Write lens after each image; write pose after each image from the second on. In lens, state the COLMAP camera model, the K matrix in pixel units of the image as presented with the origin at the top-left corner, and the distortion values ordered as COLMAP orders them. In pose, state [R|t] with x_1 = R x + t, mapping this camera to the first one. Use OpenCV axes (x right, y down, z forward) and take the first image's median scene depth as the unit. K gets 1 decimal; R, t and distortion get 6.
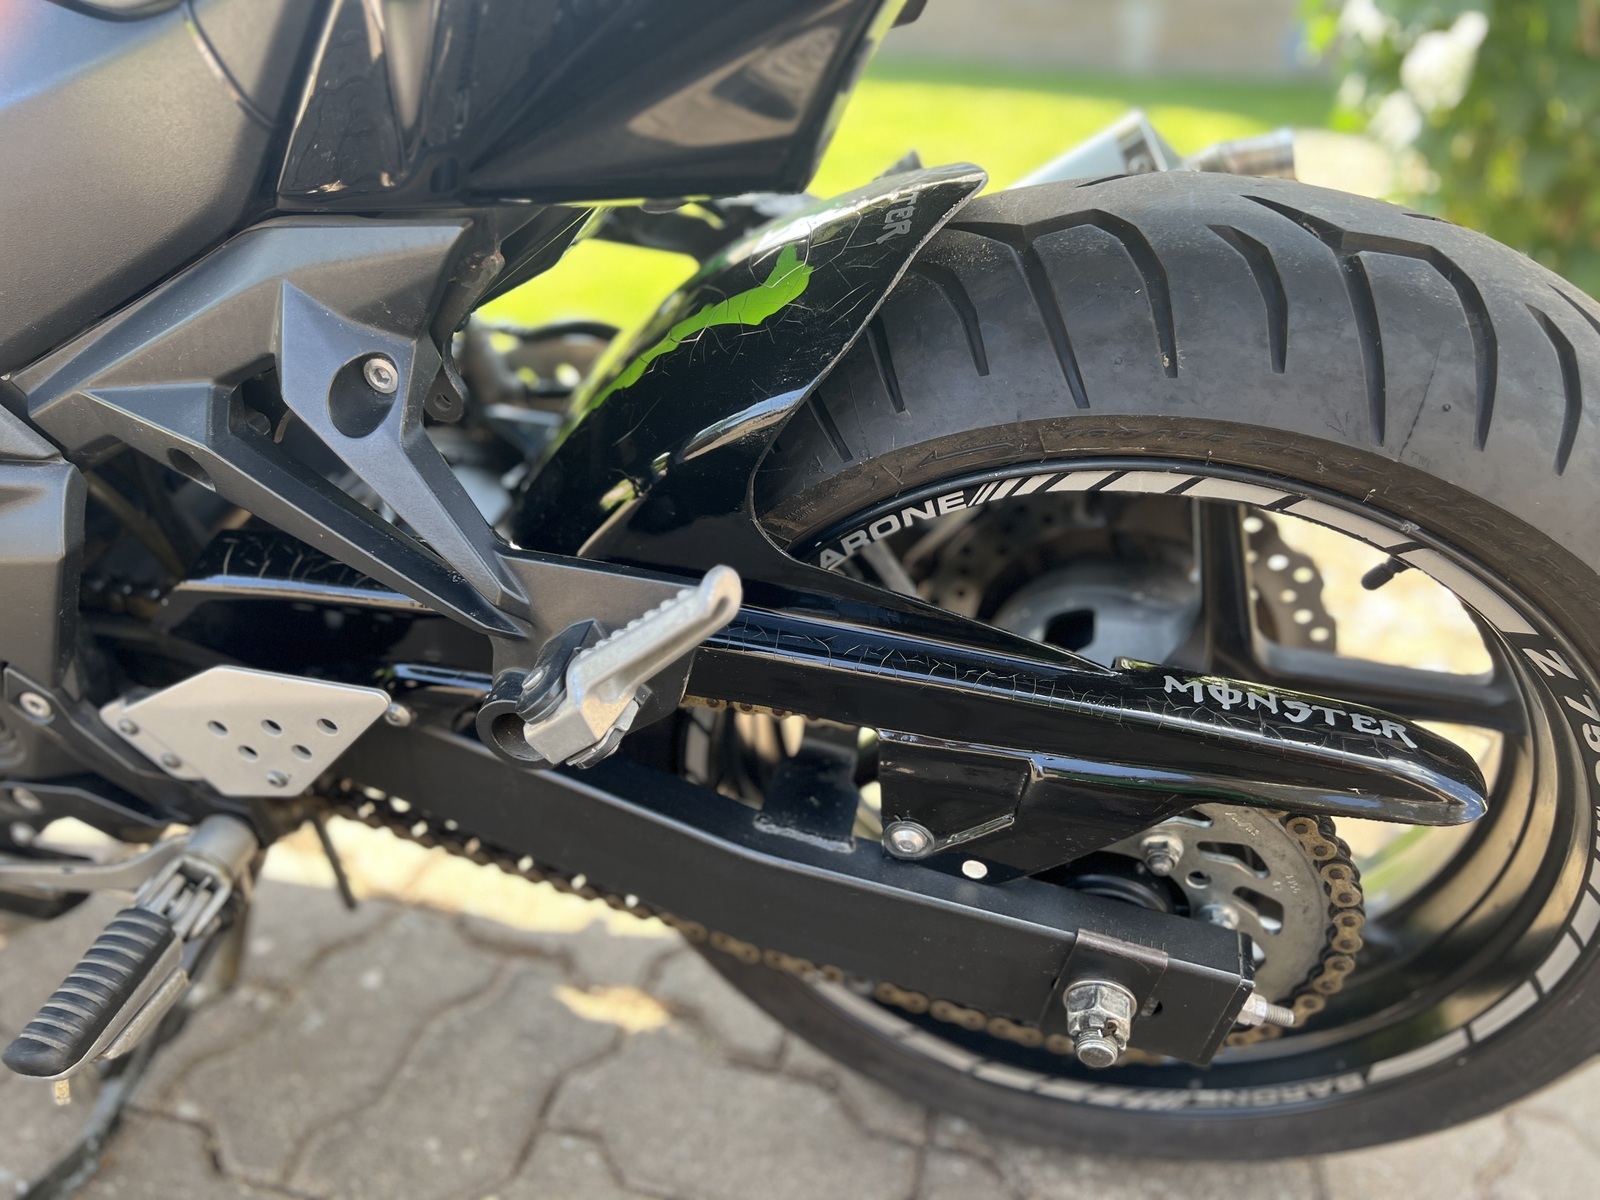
lens RADIAL K [[1231.0, 0, 798.2], [0, 1231.0, 598.2], [0, 0, 1]] dist [0.038046, -0.011902]
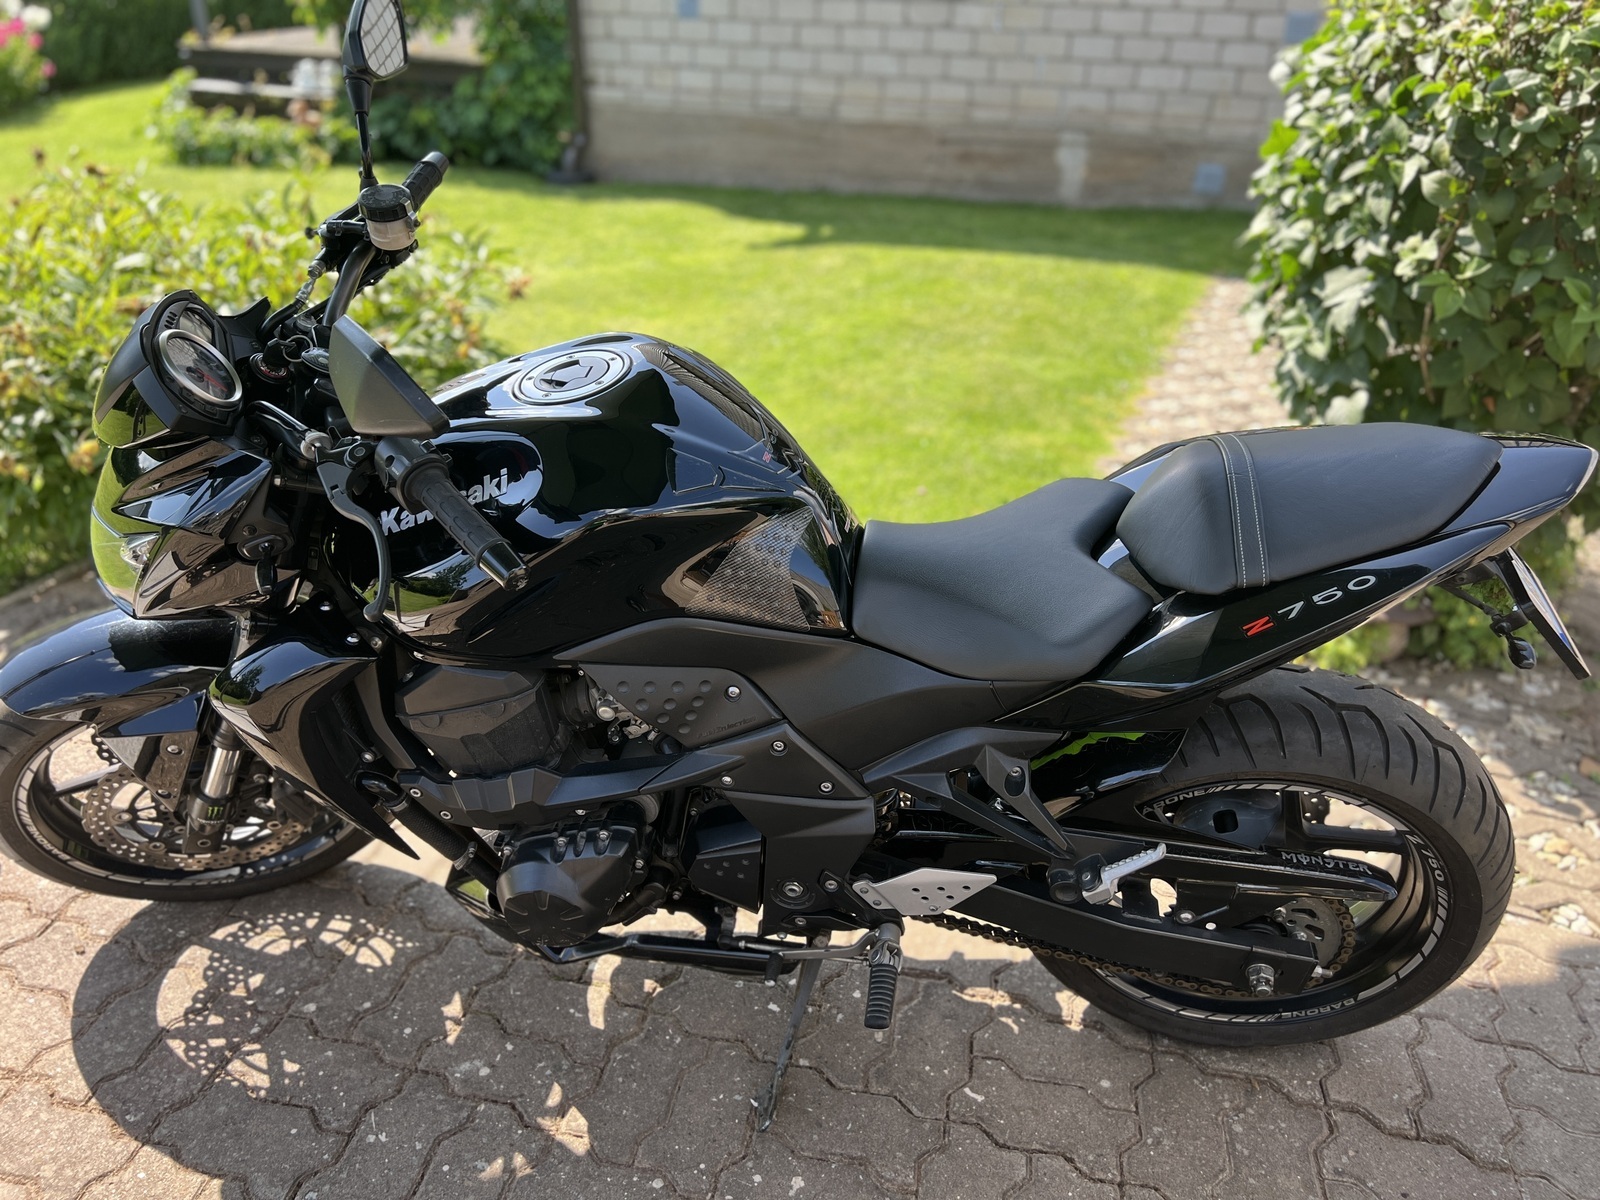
lens RADIAL K [[1231.0, 0, 802.2], [0, 1231.0, 600.6], [0, 0, 1]] dist [0.038046, -0.011902]
pose [[0.996512, -0.059065, 0.058949, -0.818132], [0.059781, 0.998157, -0.010462, -0.484409], [-0.058222, 0.013950, 0.998206, -1.554328]]
